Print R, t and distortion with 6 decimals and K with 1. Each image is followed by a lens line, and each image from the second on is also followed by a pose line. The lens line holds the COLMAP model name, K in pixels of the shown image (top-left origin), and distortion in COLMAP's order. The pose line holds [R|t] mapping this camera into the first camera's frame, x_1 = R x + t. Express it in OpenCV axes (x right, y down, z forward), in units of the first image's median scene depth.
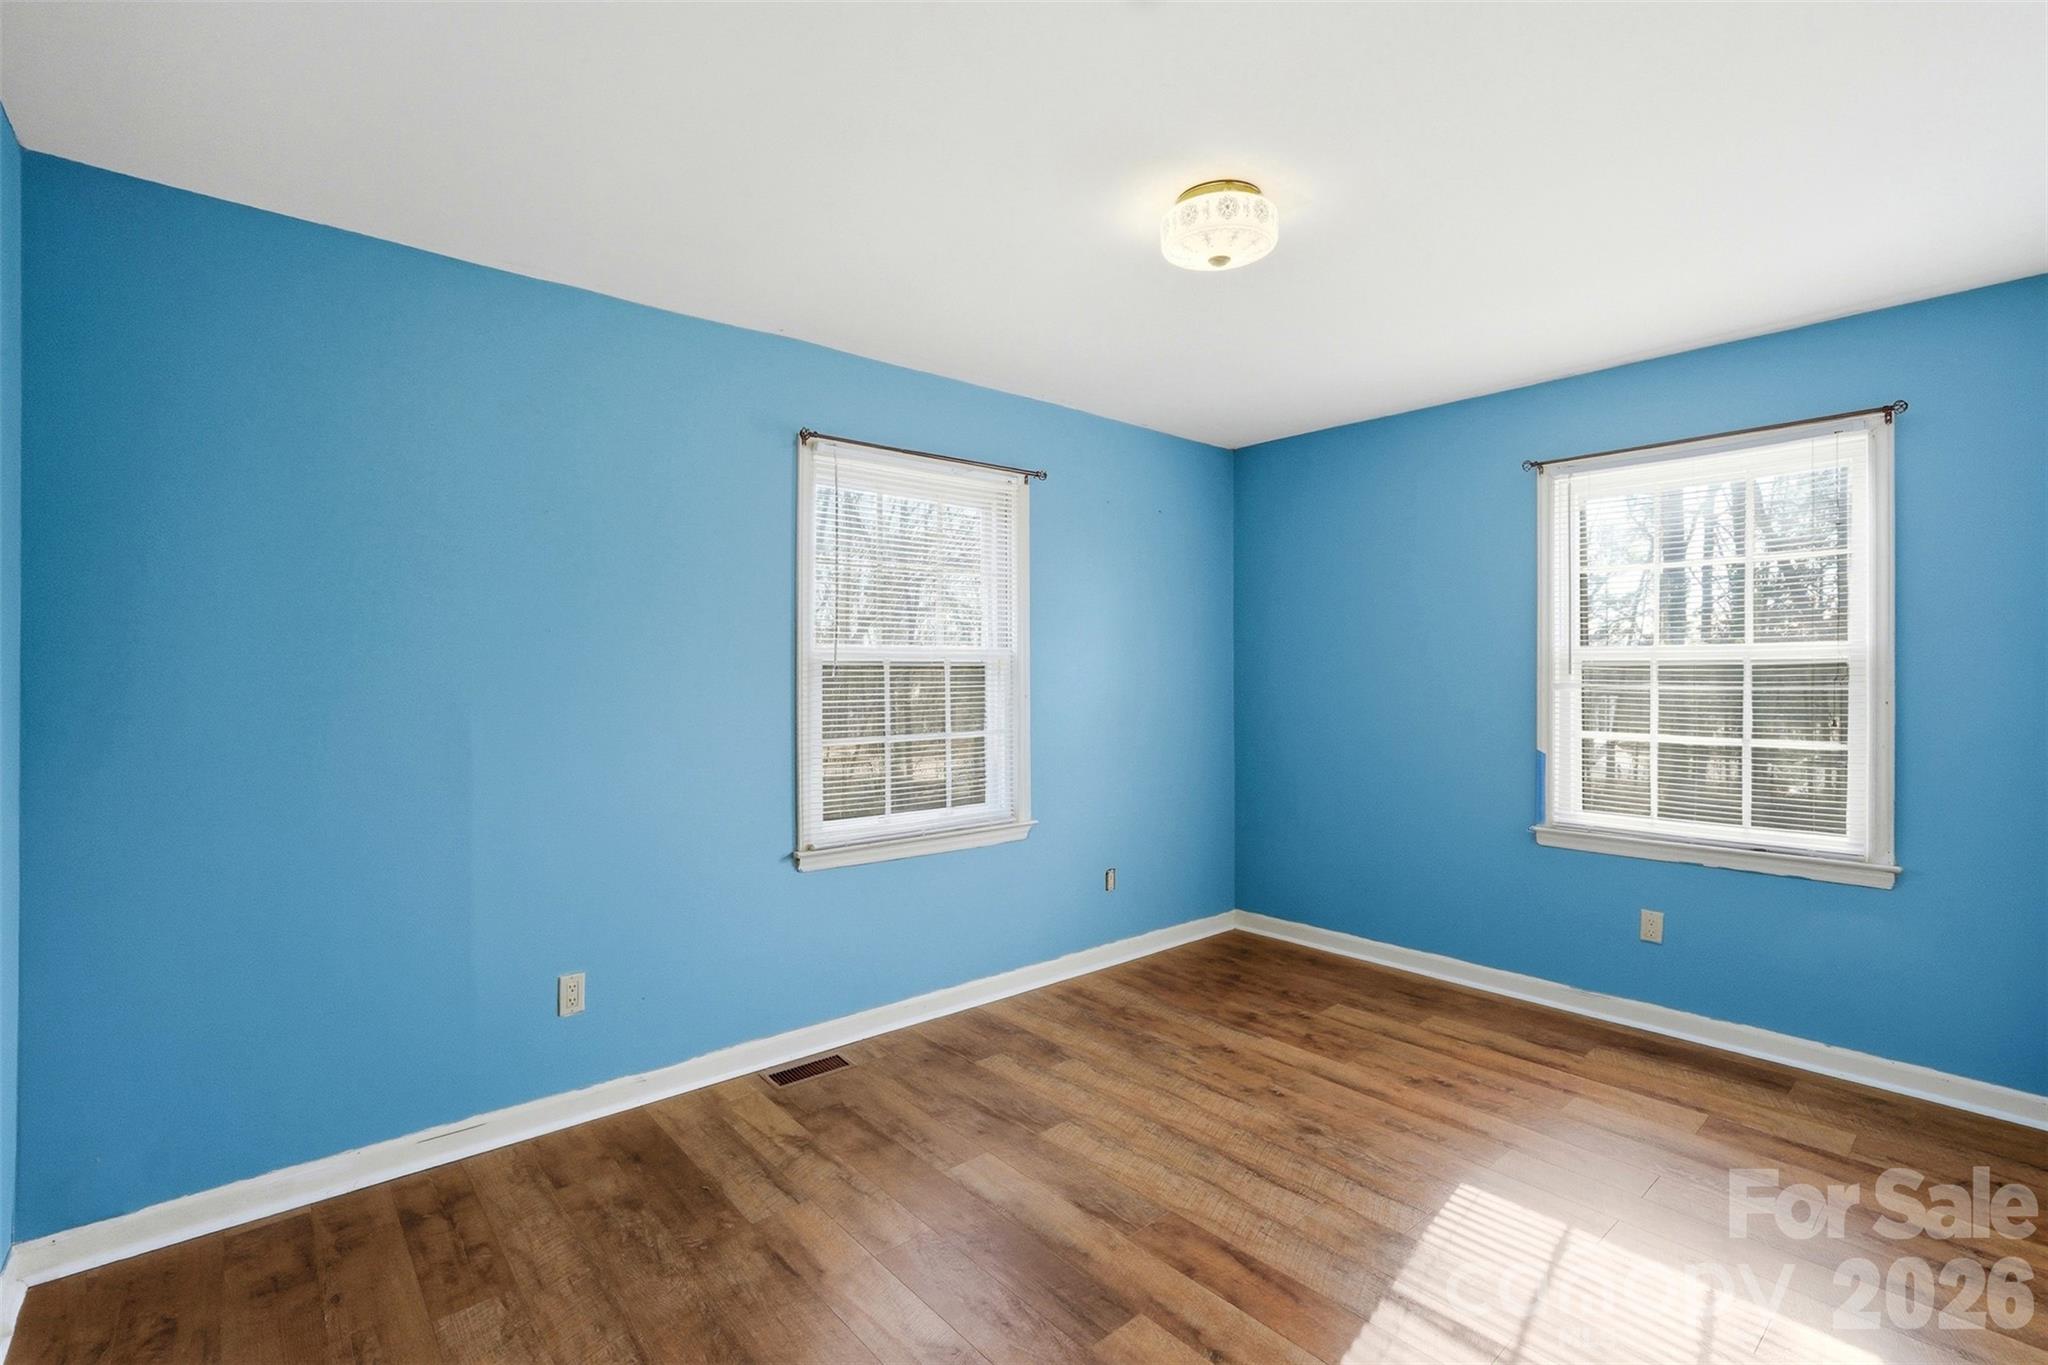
lens RADIAL K [[874.1, 0, 1013.7], [0, 874.1, 677.8], [0, 0, 1]] dist [-0.036443, 0.006337]
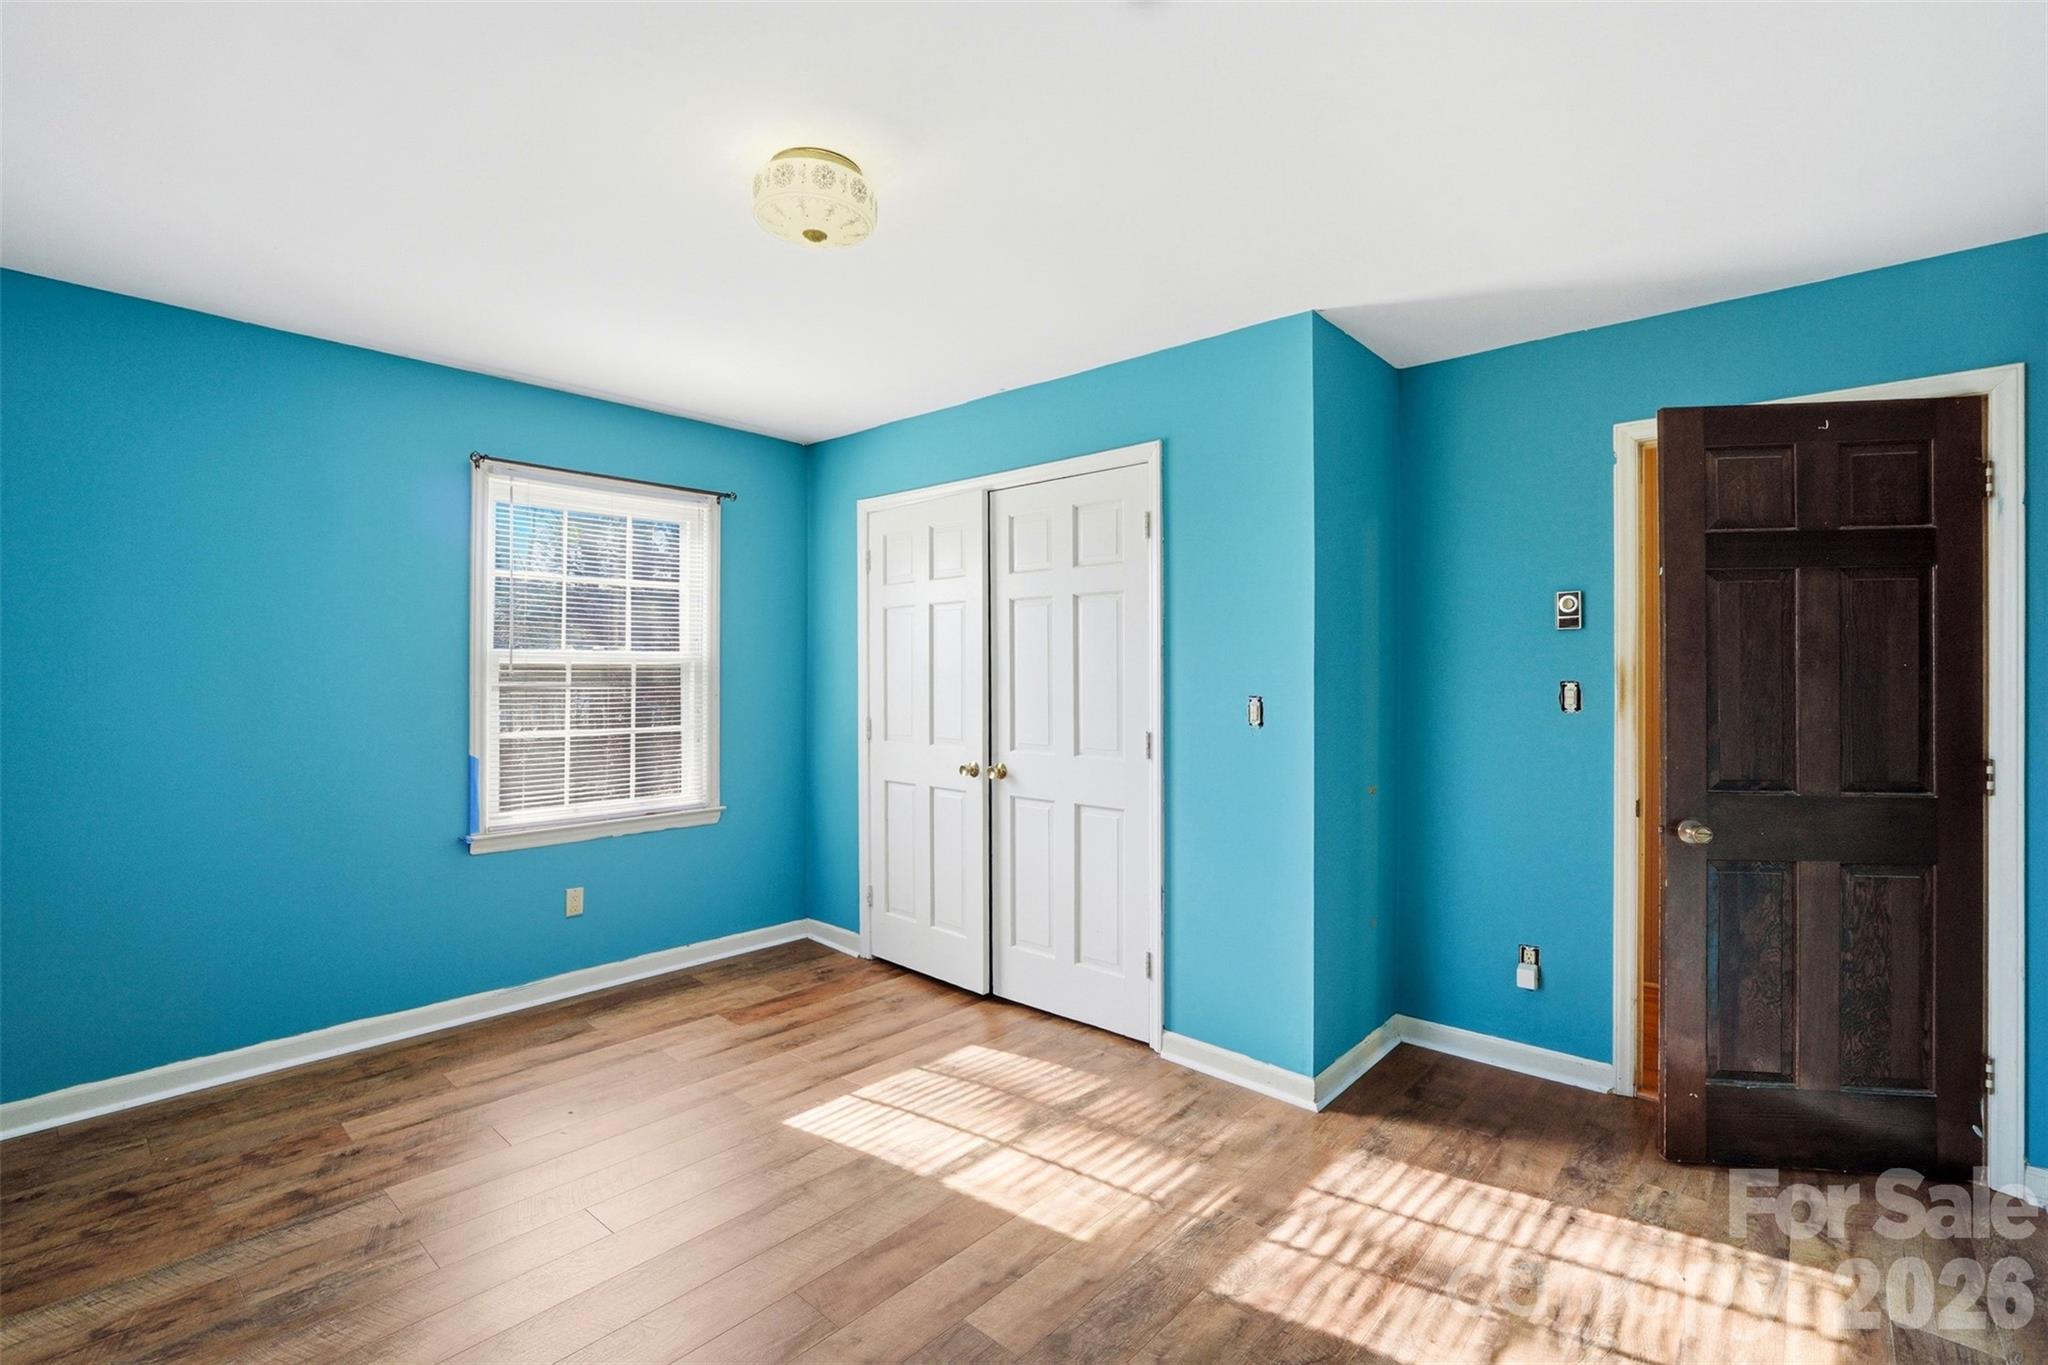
lens RADIAL K [[874.1, 0, 1020.8], [0, 874.1, 677.4], [0, 0, 1]] dist [-0.036443, 0.006337]
pose [[-0.109885, 0.000374, 0.993944, -0.454120], [0.007071, 0.999975, 0.000405, 0.001816], [-0.993919, 0.007072, -0.109884, 0.562997]]
